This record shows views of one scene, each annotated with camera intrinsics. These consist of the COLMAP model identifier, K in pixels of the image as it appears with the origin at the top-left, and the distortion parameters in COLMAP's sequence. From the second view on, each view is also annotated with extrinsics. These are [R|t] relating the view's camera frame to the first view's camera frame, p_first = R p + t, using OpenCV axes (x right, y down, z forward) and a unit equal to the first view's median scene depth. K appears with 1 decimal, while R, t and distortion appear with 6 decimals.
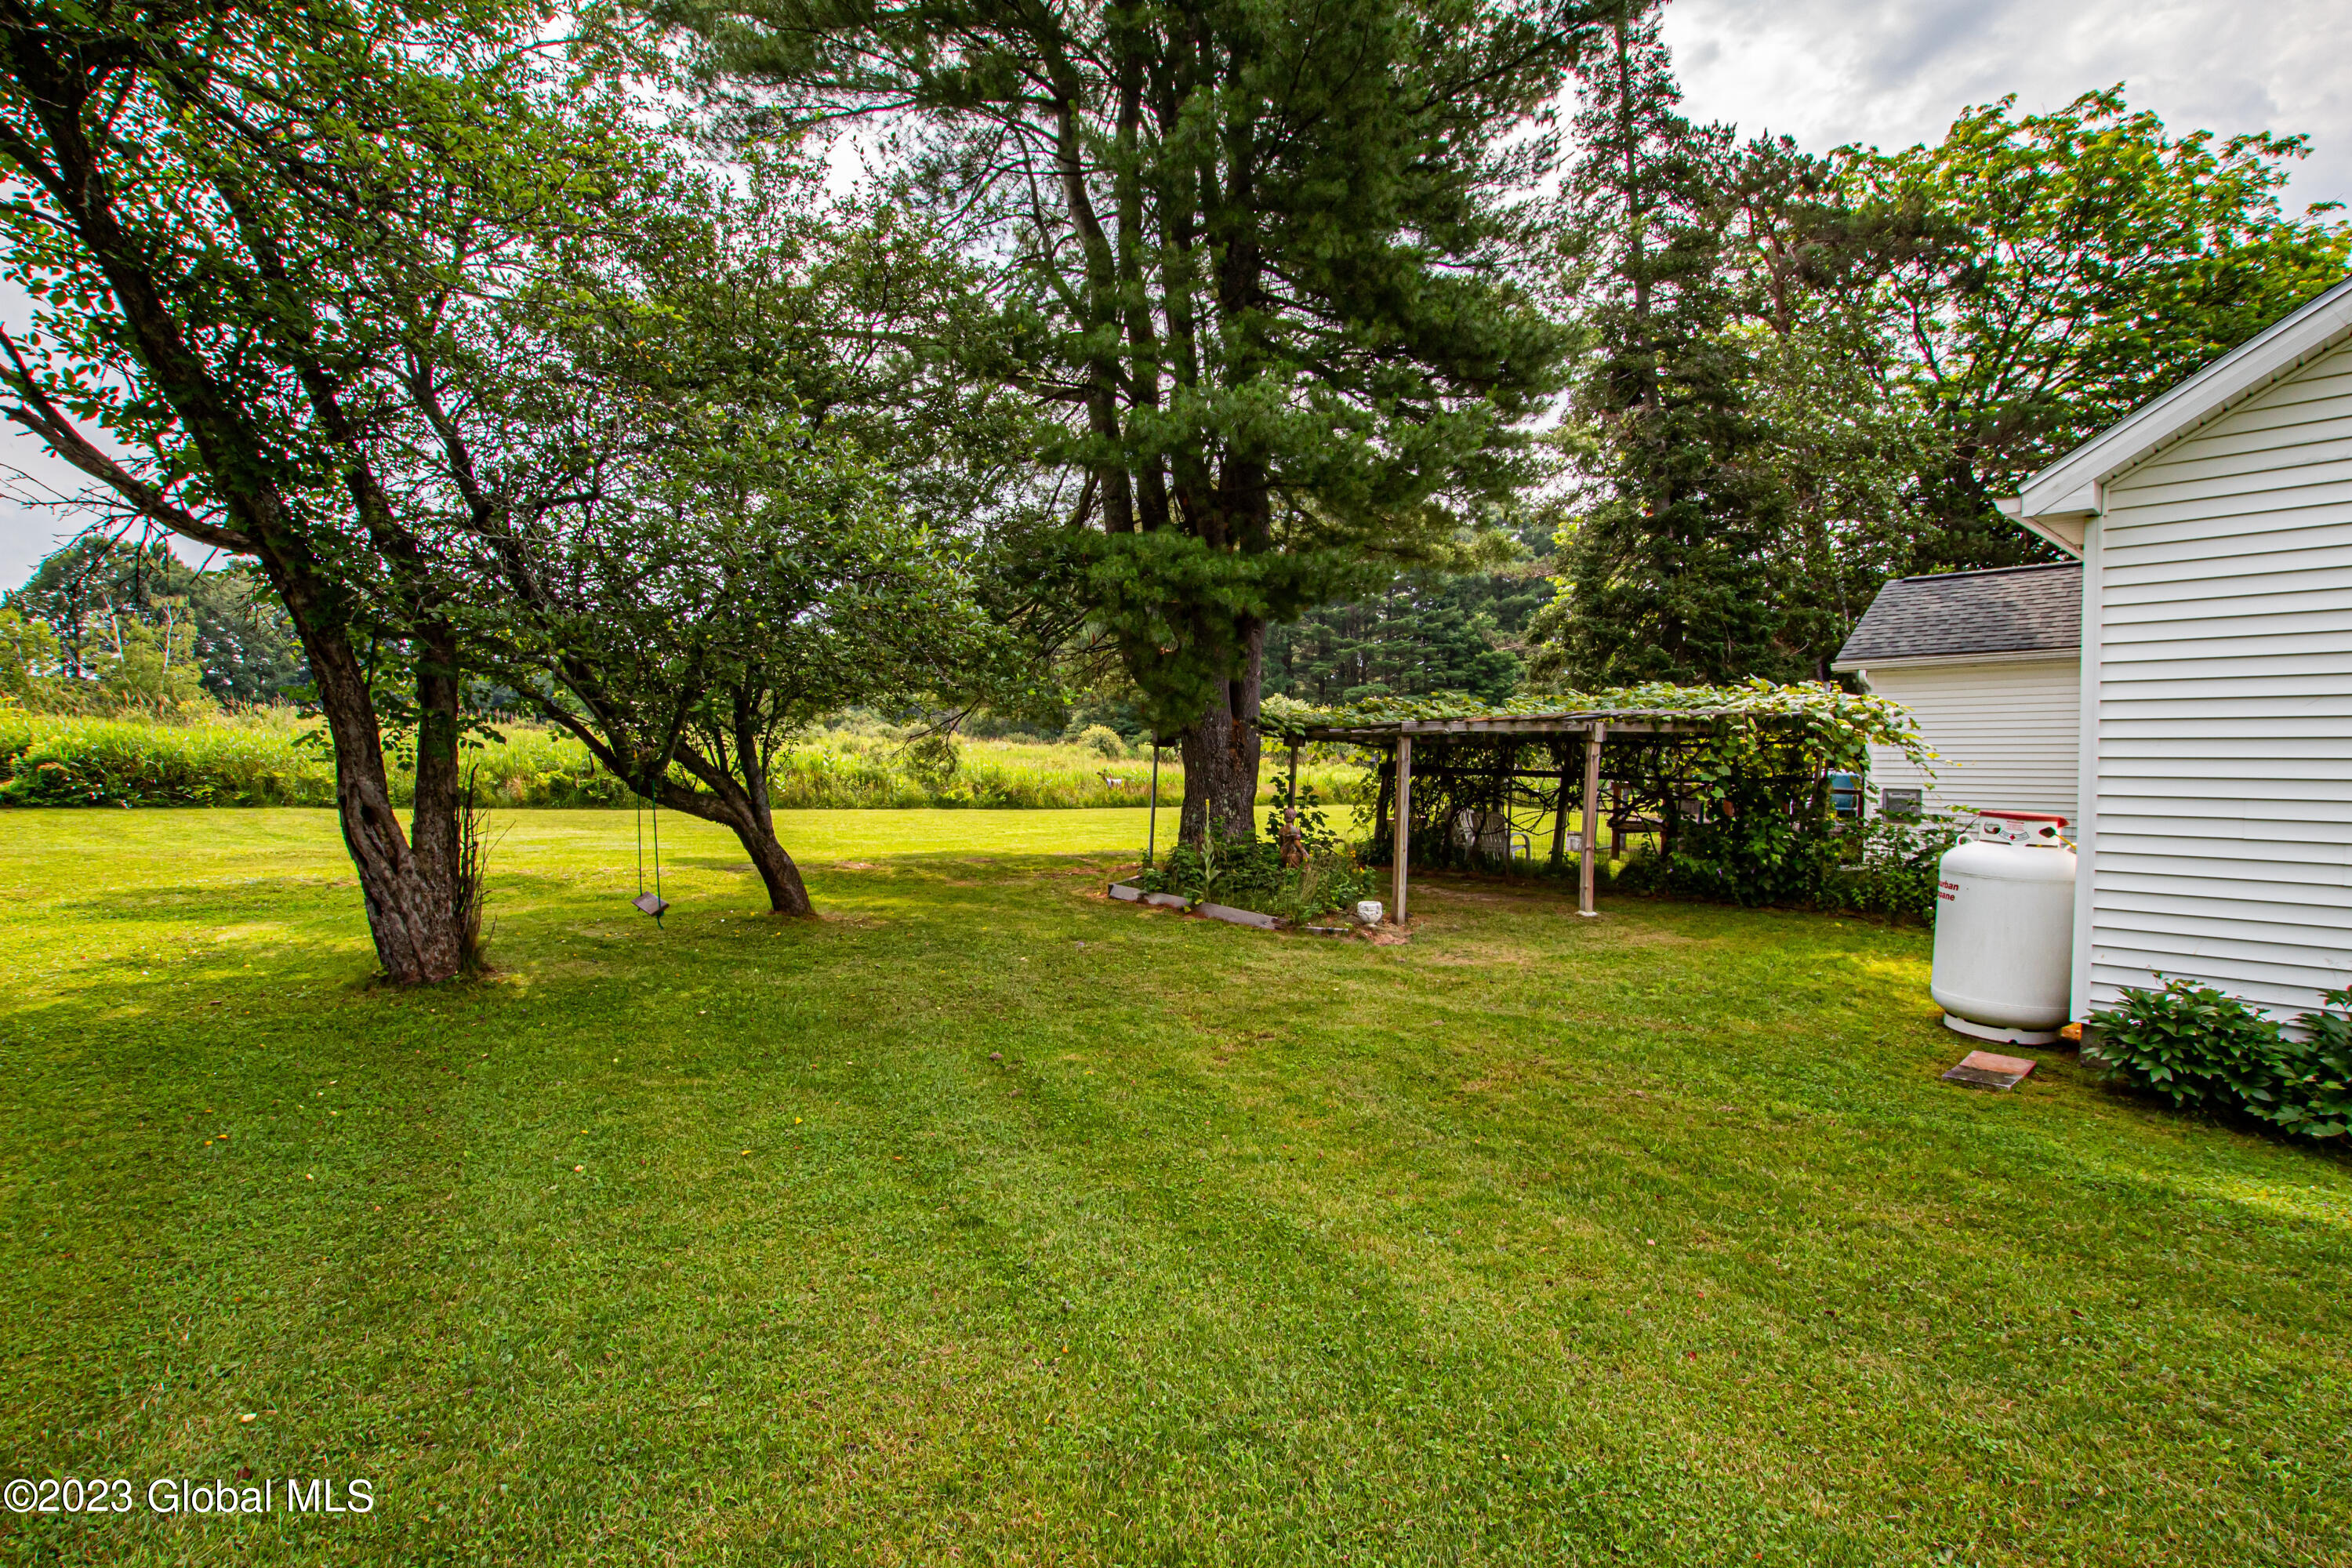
lens RADIAL K [[1103.8, 0, 1169.1], [0, 1103.8, 777.9], [0, 0, 1]] dist [-0.032884, 0.005198]
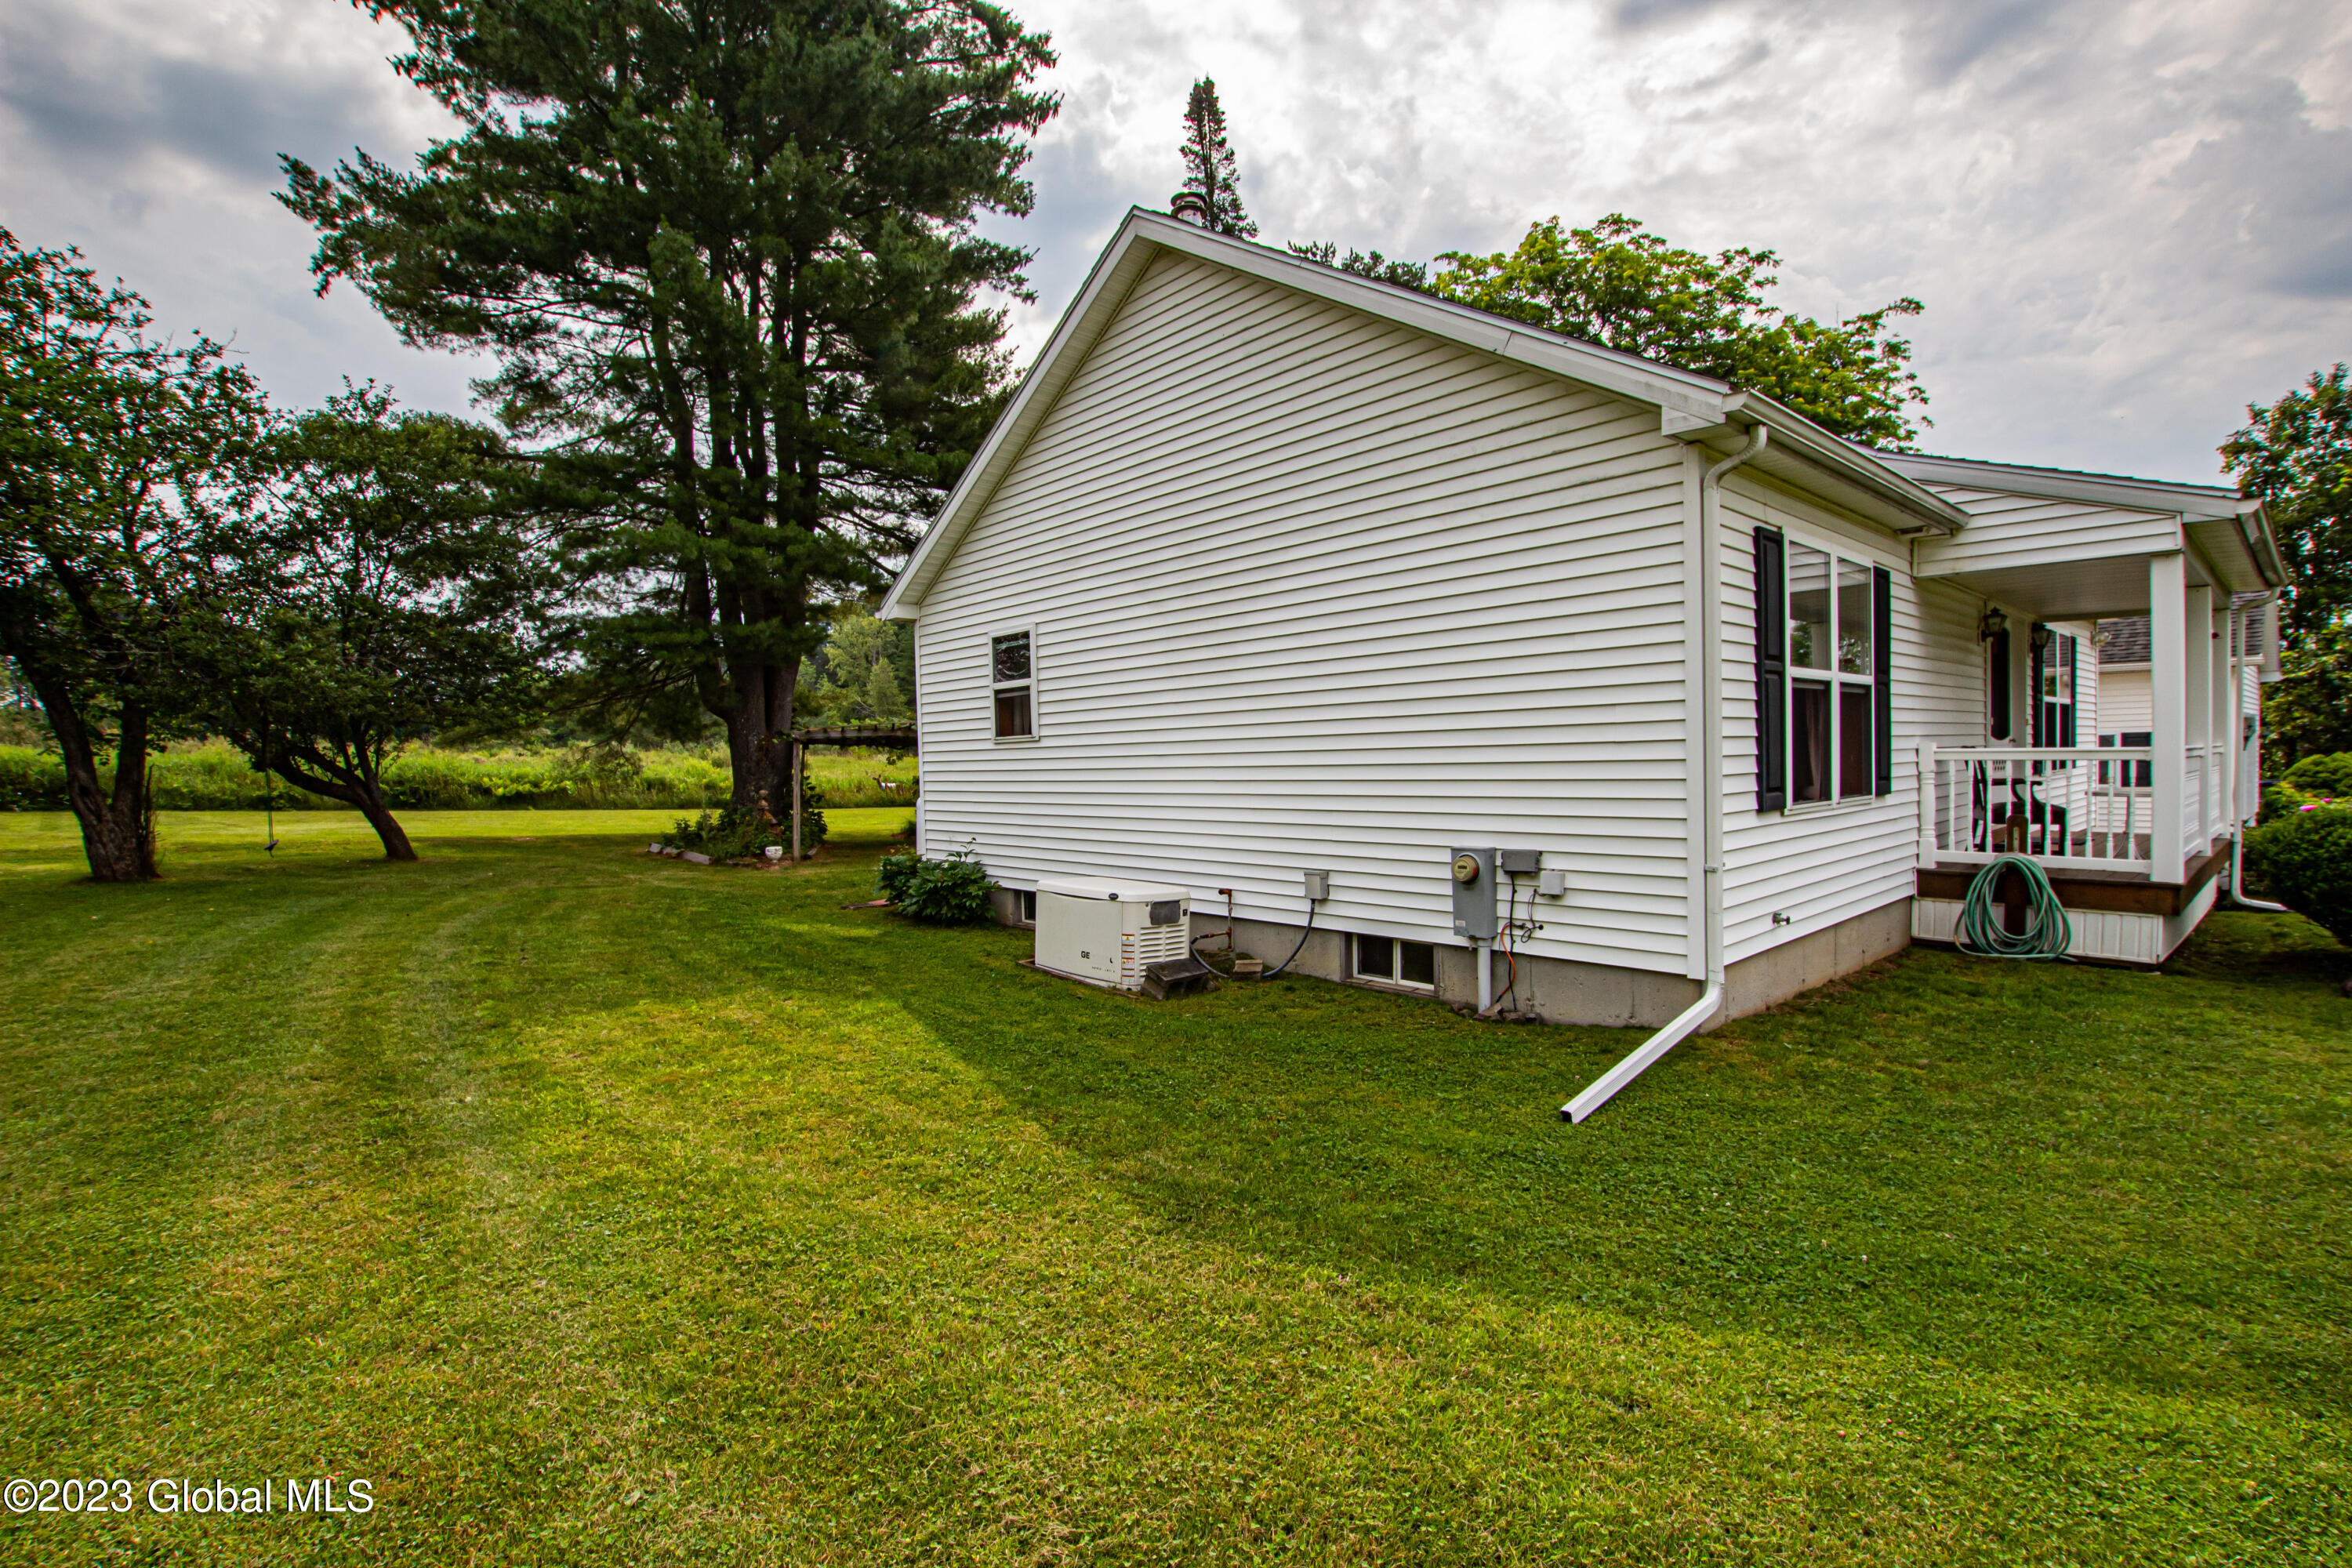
lens RADIAL K [[1103.8, 0, 1167.4], [0, 1103.8, 784.9], [0, 0, 1]] dist [-0.032884, 0.005198]
pose [[0.999725, -0.016830, 0.016312, 0.323565], [0.016896, 0.999850, -0.003905, 0.017723], [-0.016244, 0.004179, 0.999859, -0.262703]]
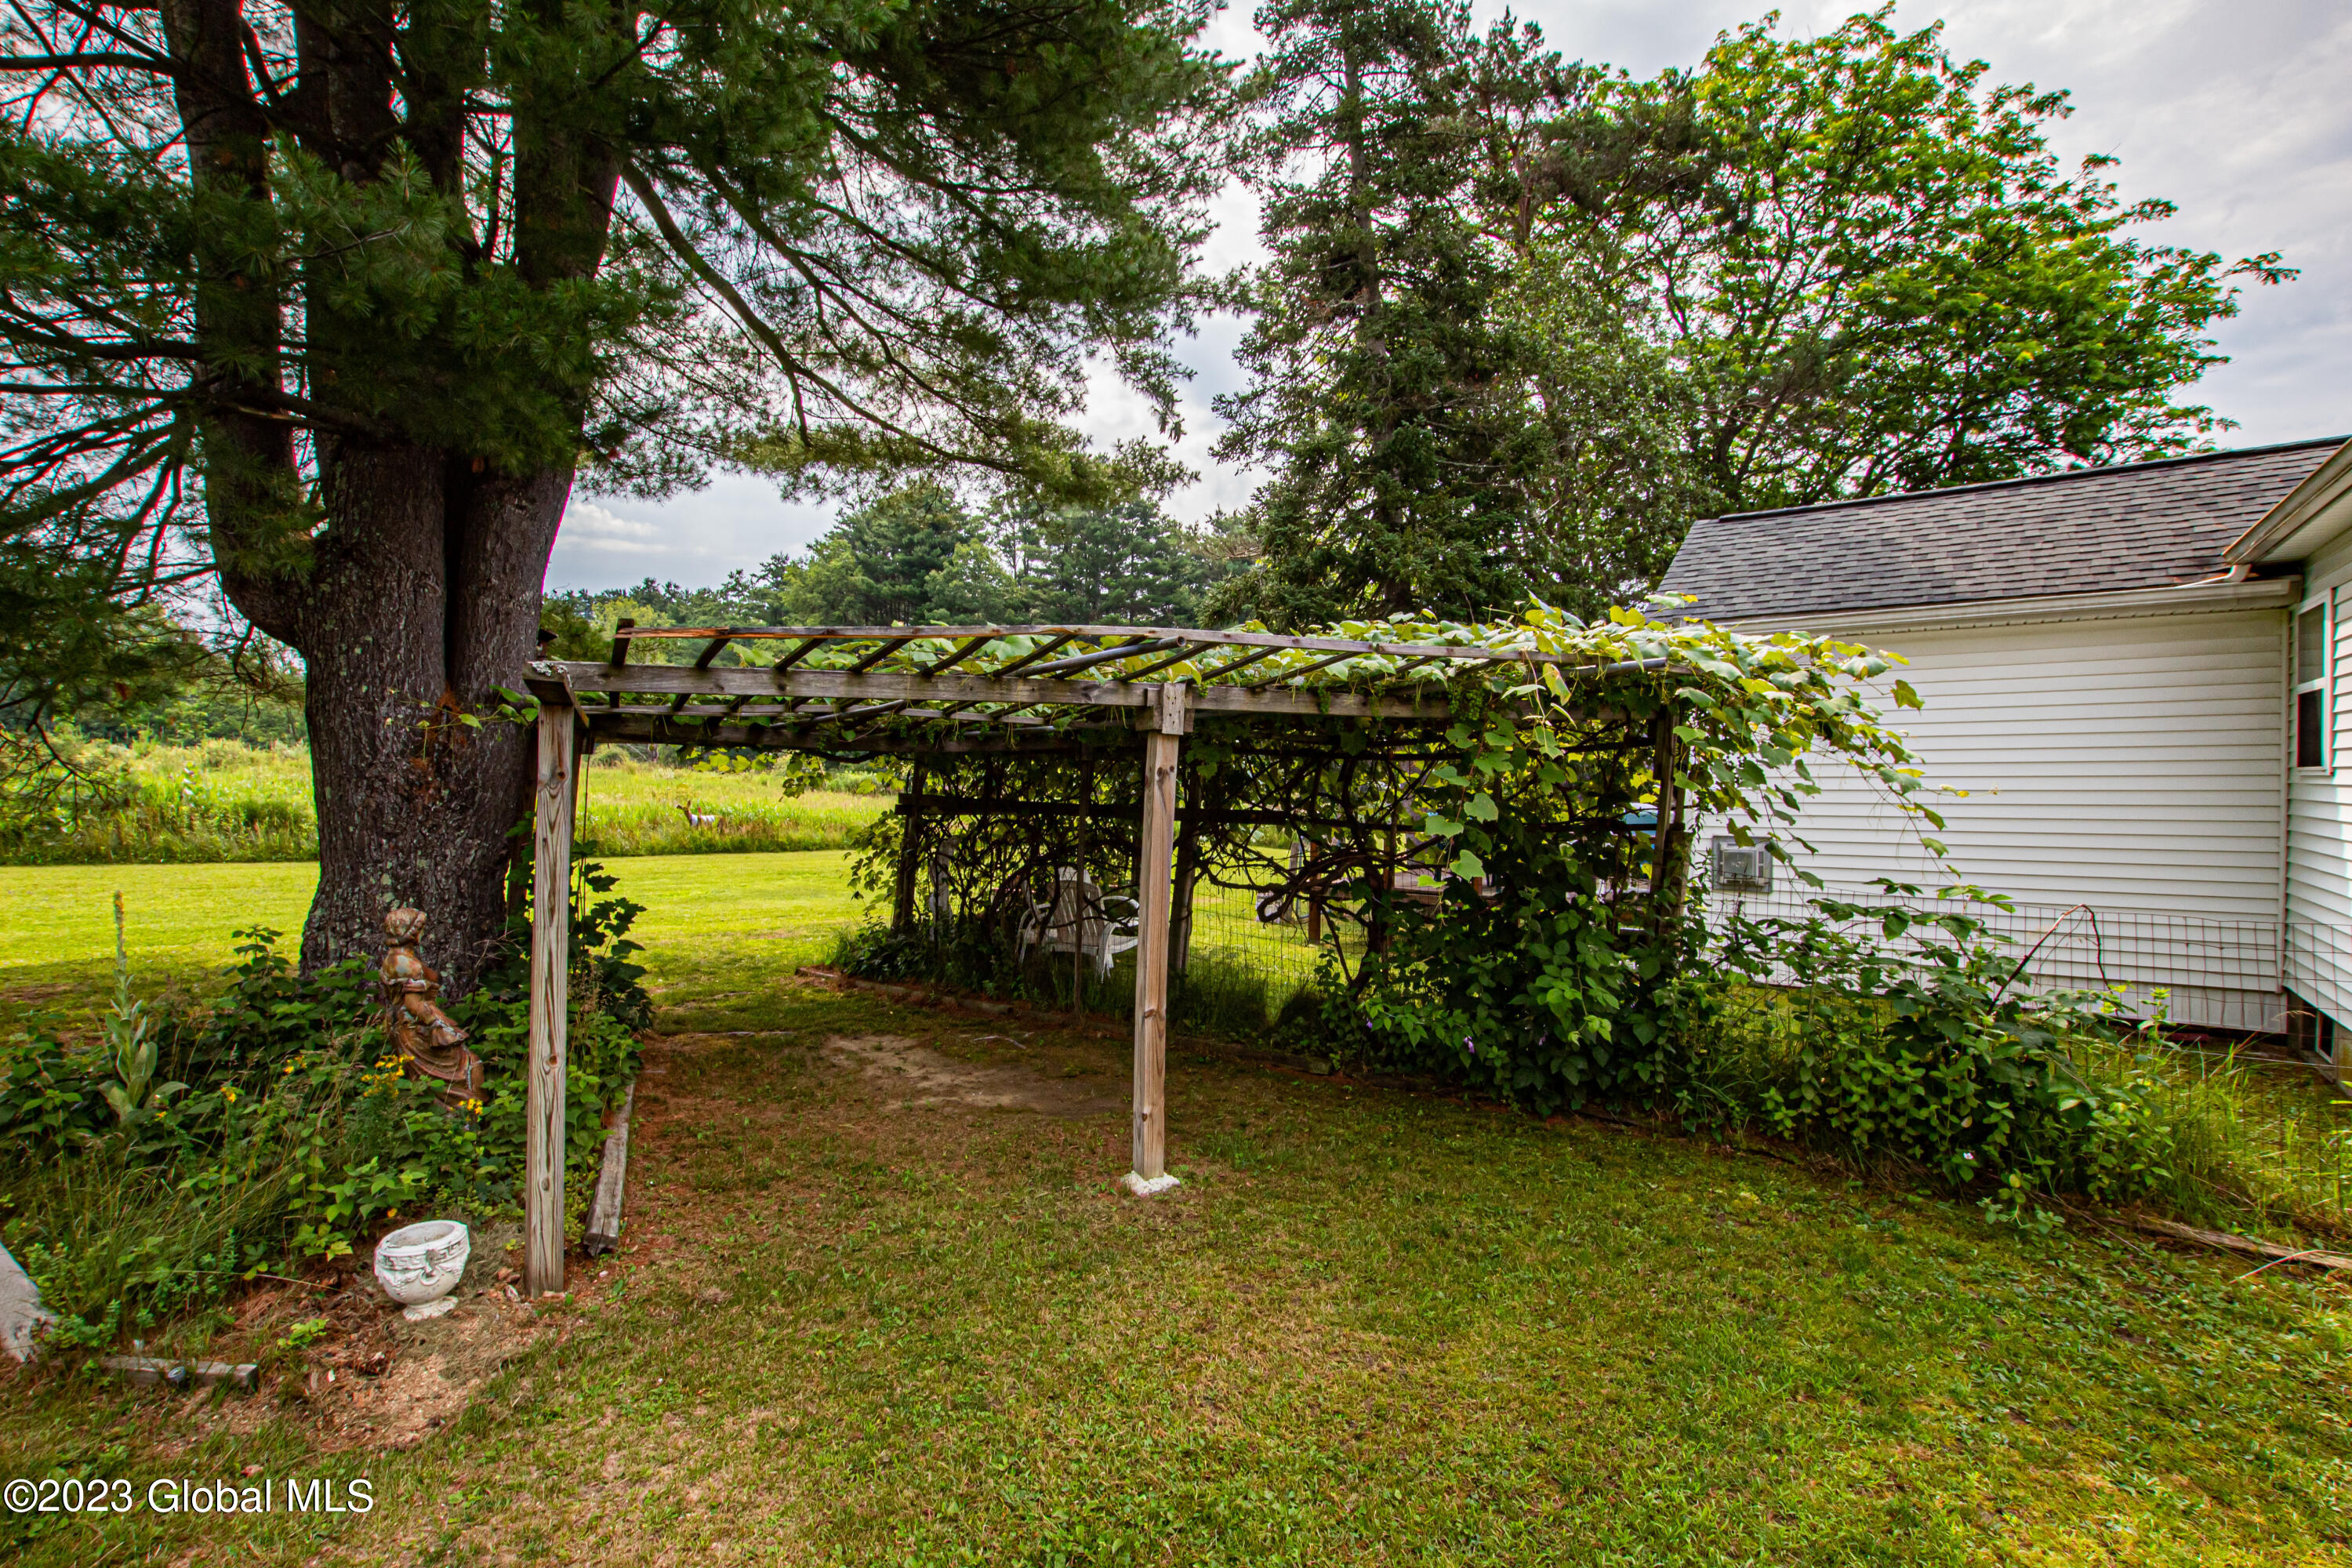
lens RADIAL K [[1103.8, 0, 1169.7], [0, 1103.8, 777.5], [0, 0, 1]] dist [-0.032884, 0.005198]
pose [[0.977881, 0.004905, 0.209105, 0.145024], [0.001210, 0.999576, -0.029107, -0.003210], [-0.209159, 0.028716, 0.977460, 0.293344]]
